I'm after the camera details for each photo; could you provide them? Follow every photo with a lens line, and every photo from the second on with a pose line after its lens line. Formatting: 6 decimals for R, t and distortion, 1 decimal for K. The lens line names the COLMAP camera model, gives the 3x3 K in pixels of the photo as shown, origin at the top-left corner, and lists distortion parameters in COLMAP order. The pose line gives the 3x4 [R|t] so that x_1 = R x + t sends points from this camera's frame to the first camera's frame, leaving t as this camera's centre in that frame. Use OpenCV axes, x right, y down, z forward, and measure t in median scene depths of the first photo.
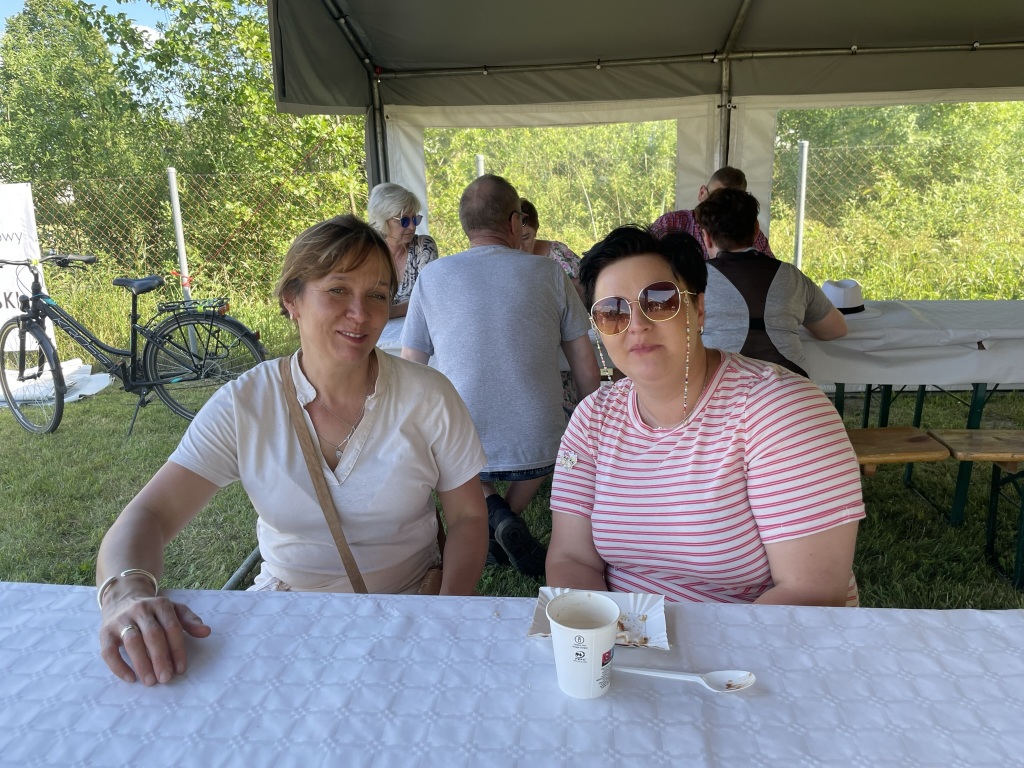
lens RADIAL K [[770.2, 0, 510.9], [0, 770.2, 378.2], [0, 0, 1]] dist [0.067205, -0.098452]
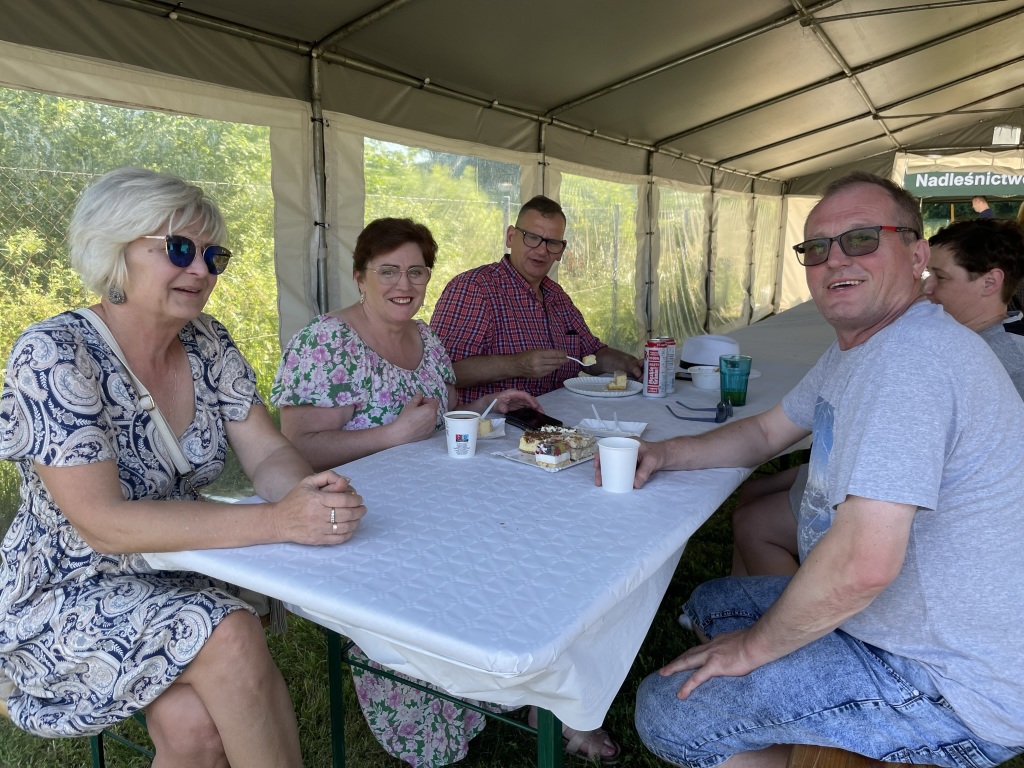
lens RADIAL K [[770.2, 0, 510.9], [0, 770.2, 378.2], [0, 0, 1]] dist [0.067205, -0.098452]
pose [[0.644236, -0.085466, 0.760037, -0.187828], [0.144228, 0.989483, -0.010986, -0.079226], [-0.751105, 0.116697, 0.649787, 0.431533]]
